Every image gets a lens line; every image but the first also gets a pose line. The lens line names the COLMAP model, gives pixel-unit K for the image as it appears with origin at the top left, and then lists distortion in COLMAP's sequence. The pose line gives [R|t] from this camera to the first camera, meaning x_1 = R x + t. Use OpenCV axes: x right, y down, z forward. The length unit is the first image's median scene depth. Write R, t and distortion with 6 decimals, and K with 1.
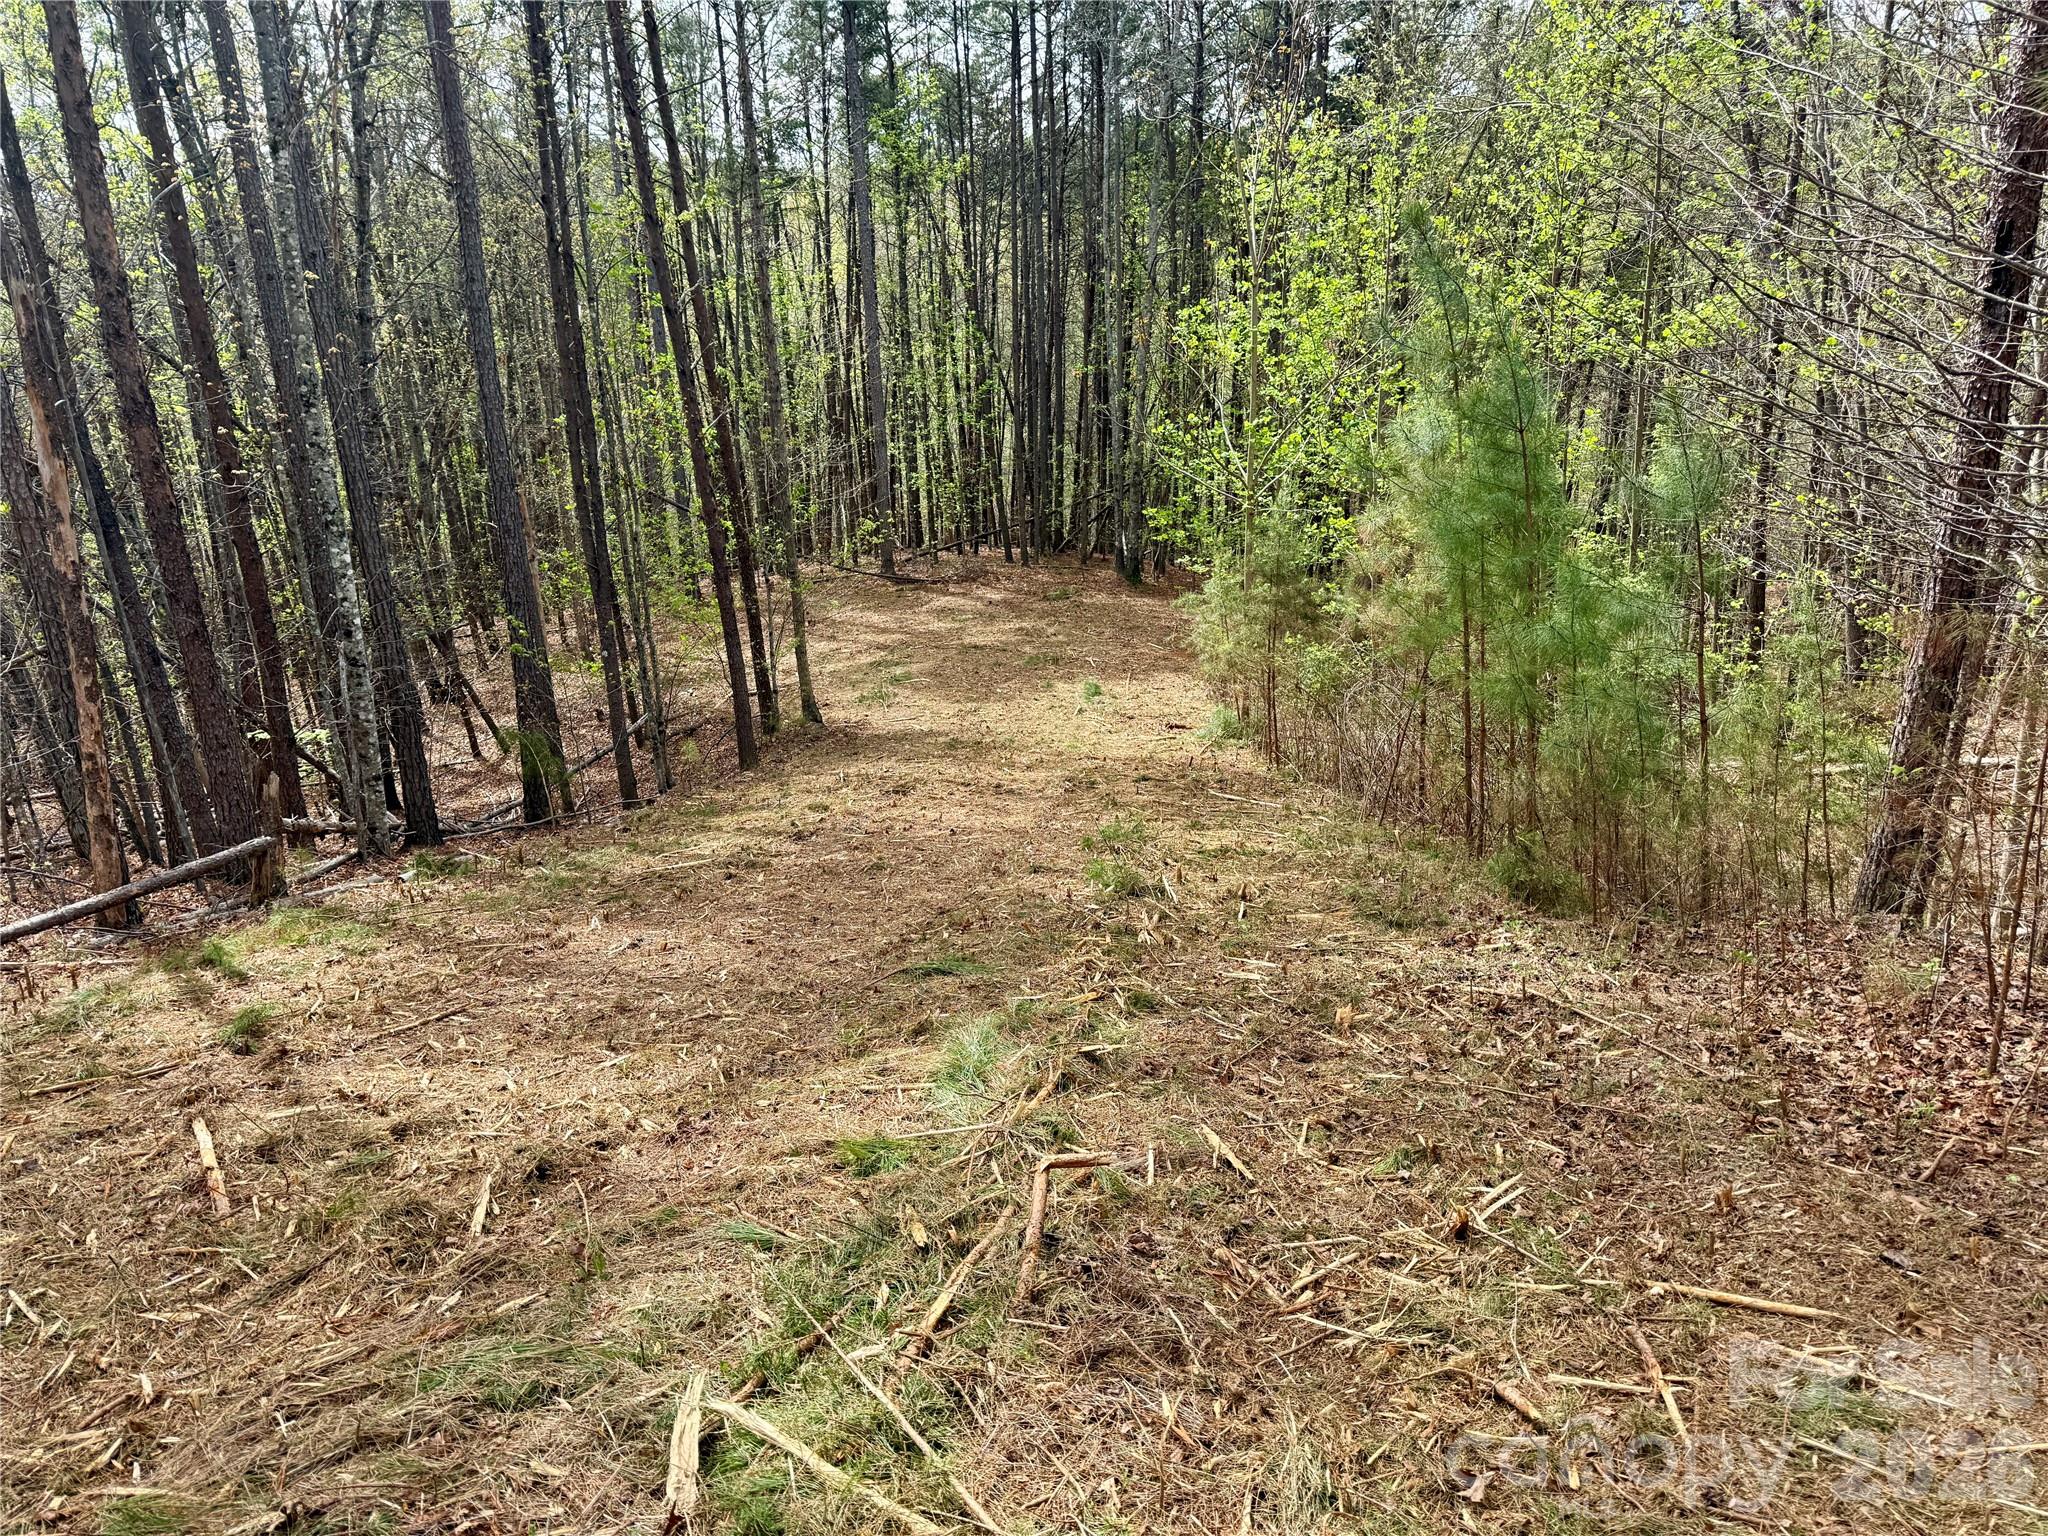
lens RADIAL K [[1410.8, 0, 1022.7], [0, 1410.8, 773.8], [0, 0, 1]] dist [0.056032, -0.070738]
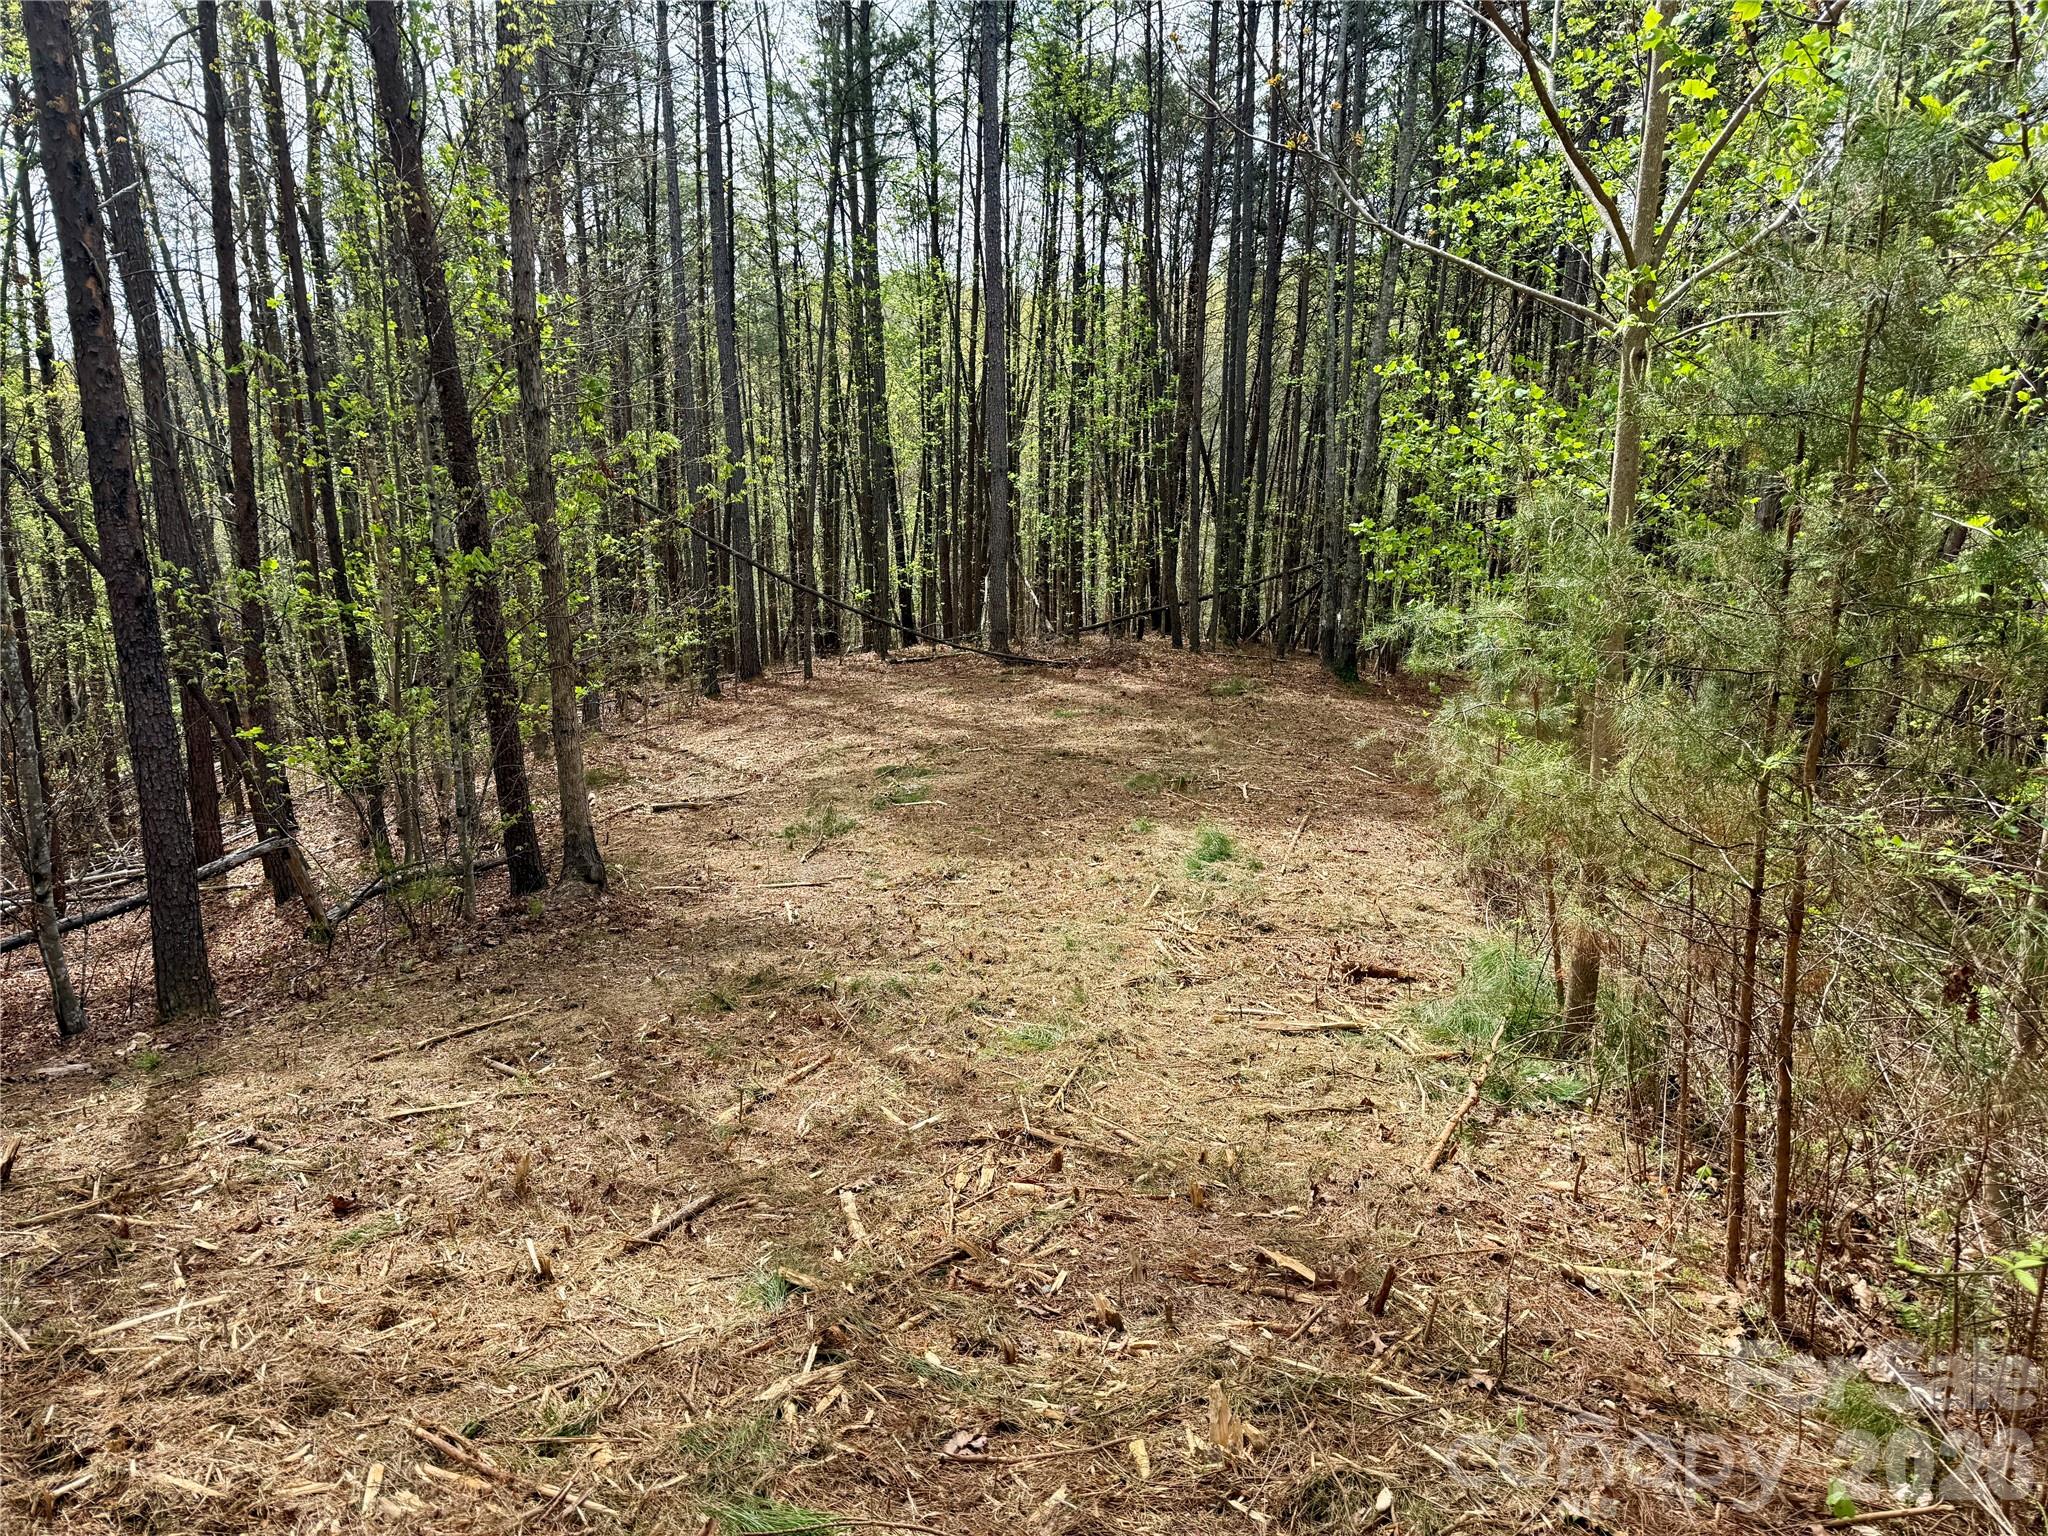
lens RADIAL K [[1410.8, 0, 1029.6], [0, 1410.8, 762.4], [0, 0, 1]] dist [0.056032, -0.070738]
pose [[0.985877, 0.061435, -0.155793, 0.054596], [-0.075406, 0.993488, -0.085411, -0.037494], [0.149532, 0.095952, 0.984090, 0.449406]]
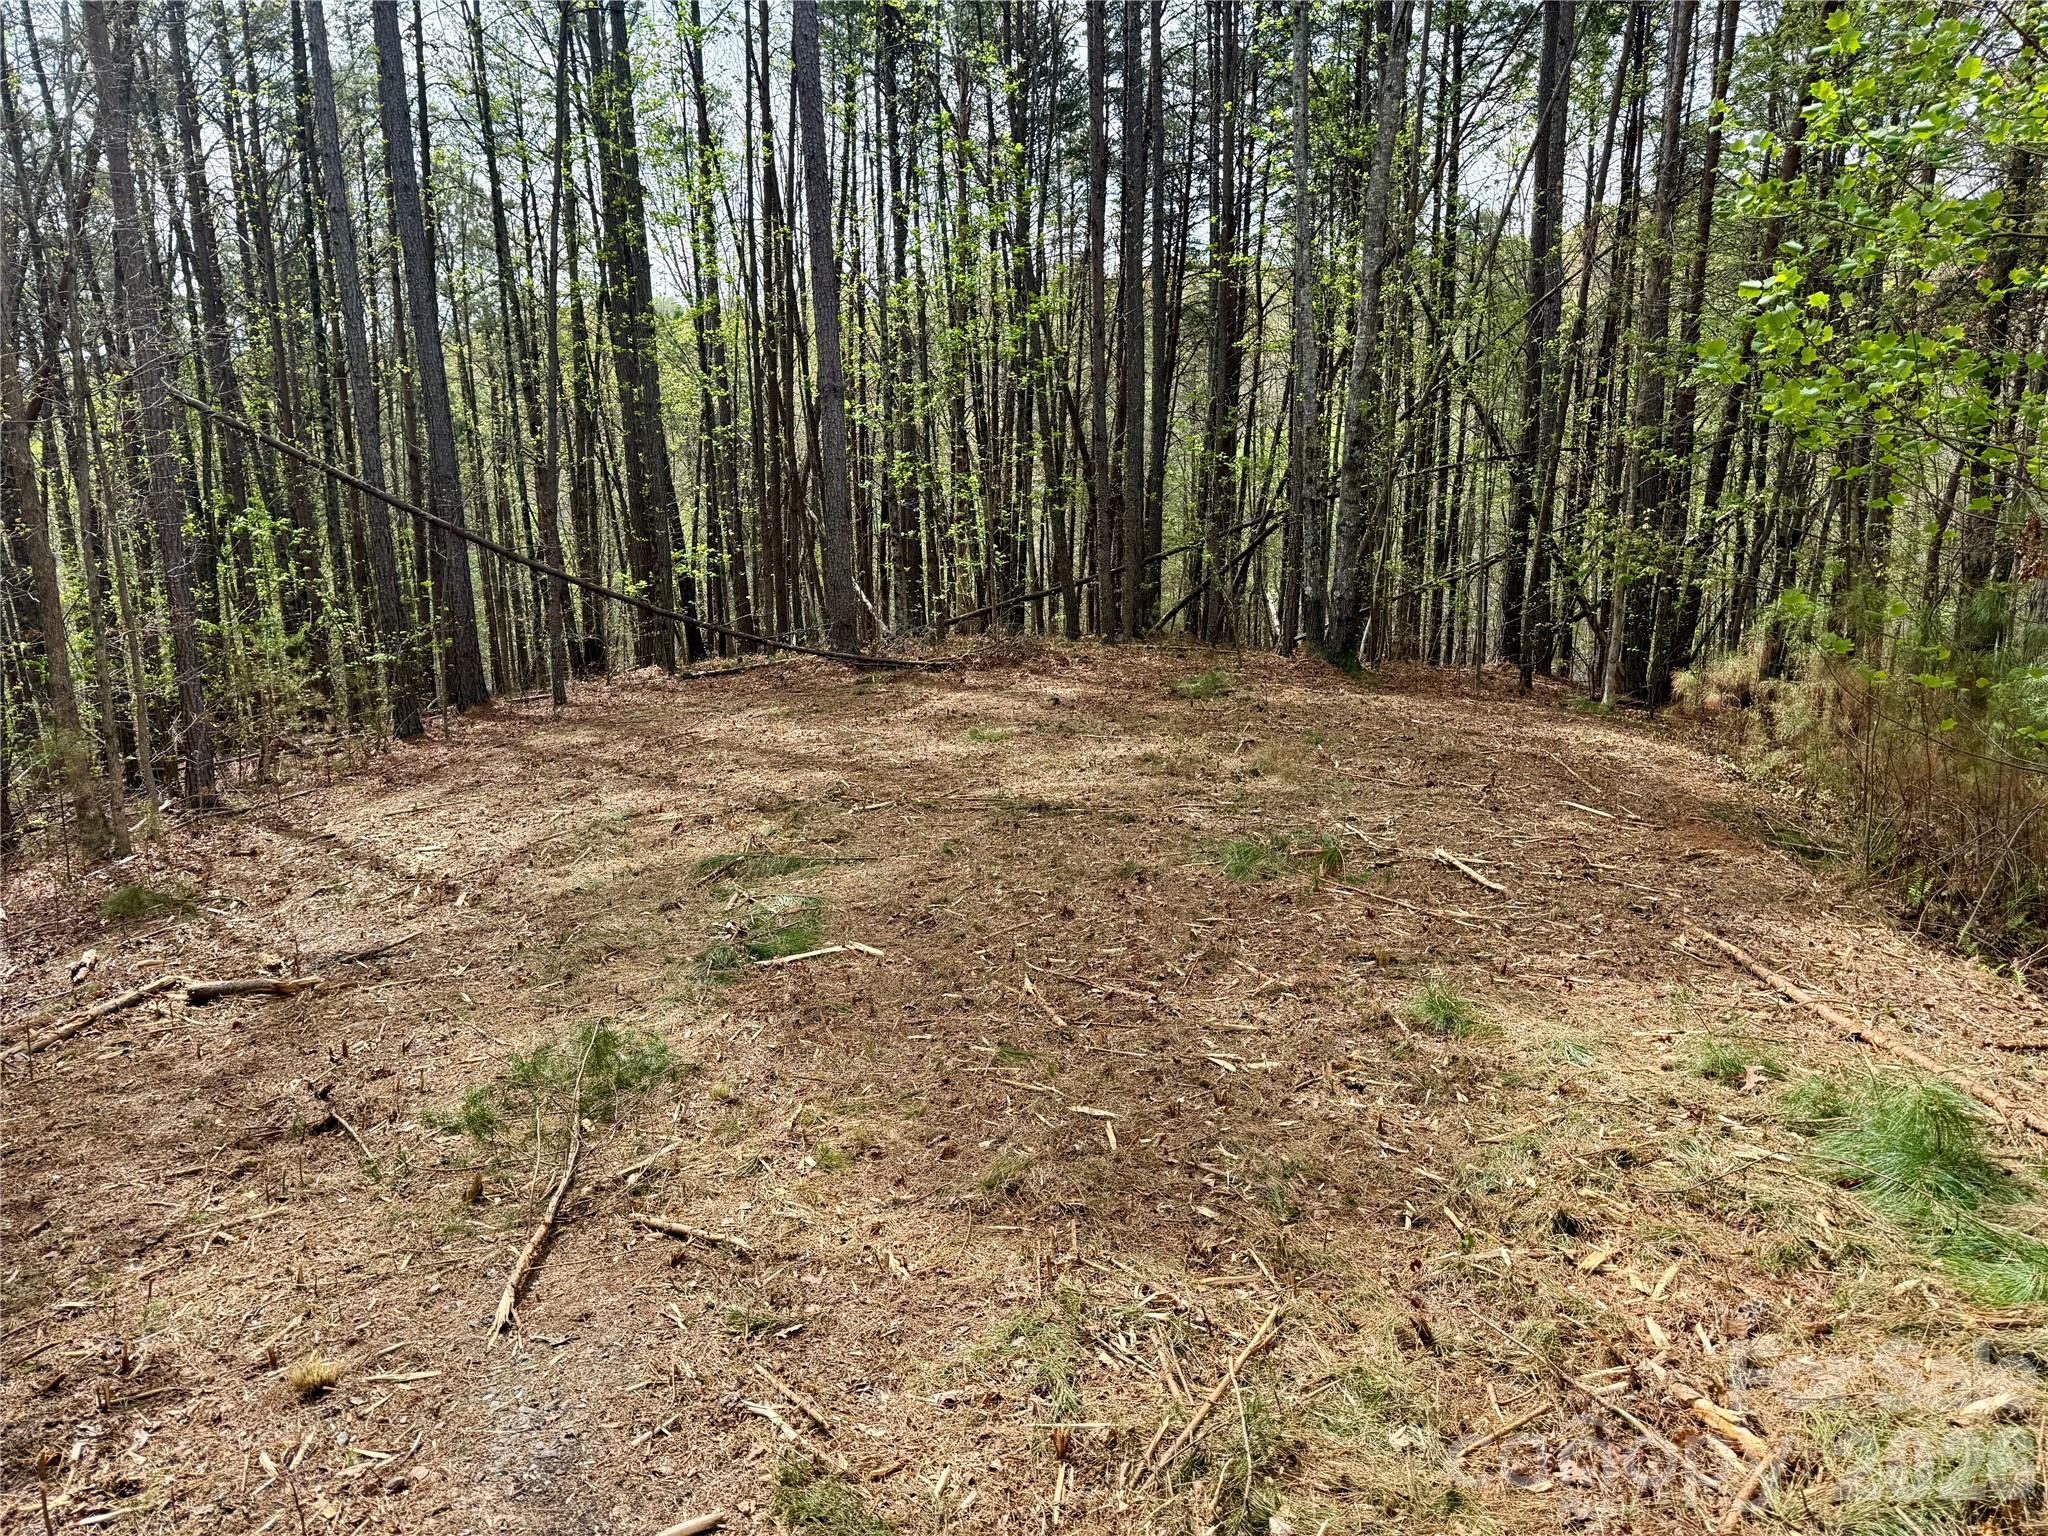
lens RADIAL K [[1410.8, 0, 1065.5], [0, 1410.8, 784.1], [0, 0, 1]] dist [0.056032, -0.070738]
pose [[0.999817, 0.003278, 0.018848, -0.038517], [-0.001548, 0.995842, -0.091082, -0.074083], [-0.019069, 0.091036, 0.995665, 0.755245]]
